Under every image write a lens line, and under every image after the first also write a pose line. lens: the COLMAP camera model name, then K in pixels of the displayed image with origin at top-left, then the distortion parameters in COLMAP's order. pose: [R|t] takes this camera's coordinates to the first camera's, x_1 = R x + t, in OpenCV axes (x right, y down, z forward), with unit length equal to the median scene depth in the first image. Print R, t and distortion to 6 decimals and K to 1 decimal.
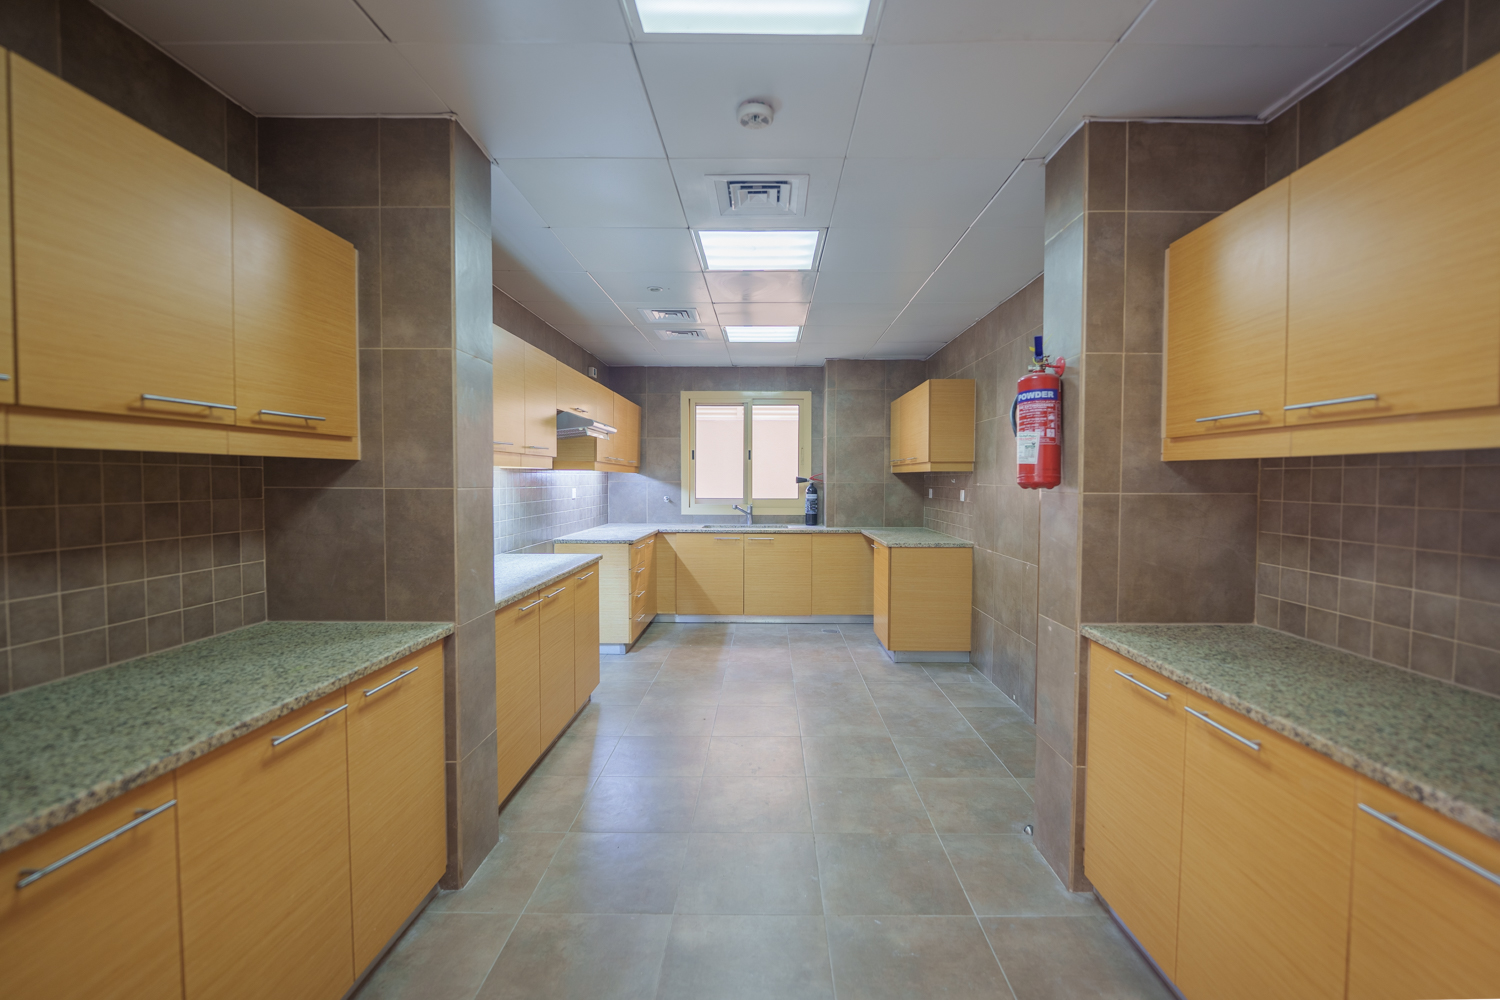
lens RADIAL K [[610.9, 0, 750.2], [0, 610.9, 507.0], [0, 0, 1]] dist [-0.007785, 0.000092]
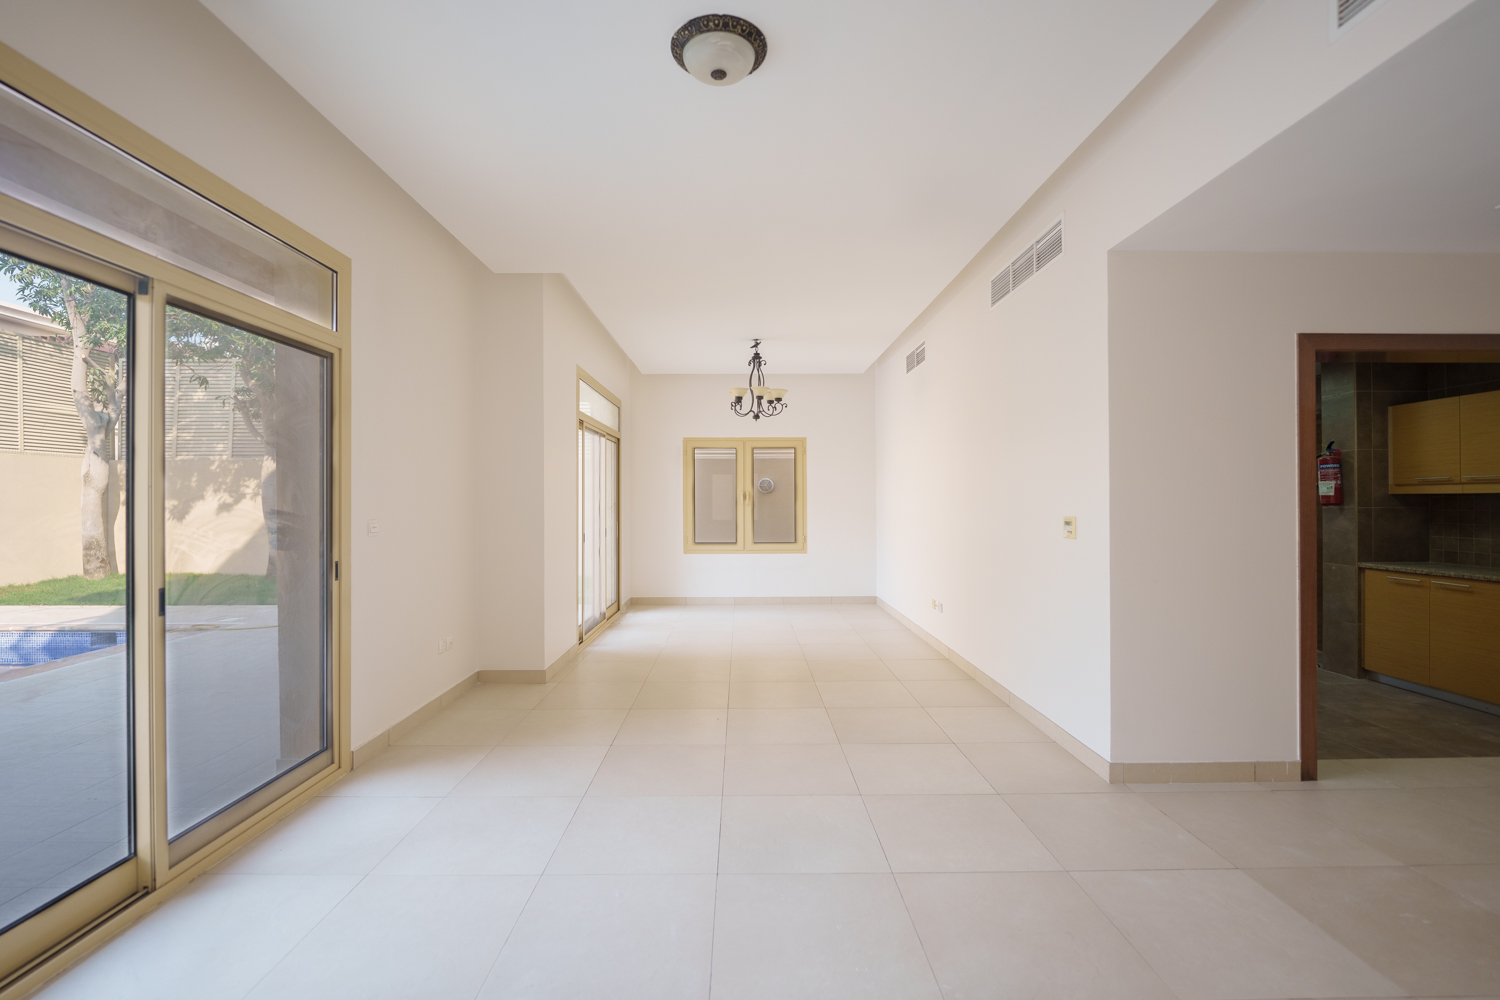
lens RADIAL K [[610.9, 0, 751.0], [0, 610.9, 506.7], [0, 0, 1]] dist [-0.007785, 0.000092]
pose [[0.999503, -0.003945, 0.031267, -1.914329], [0.005180, 0.999205, -0.039523, 0.056015], [-0.031087, 0.039665, 0.998729, -1.304165]]
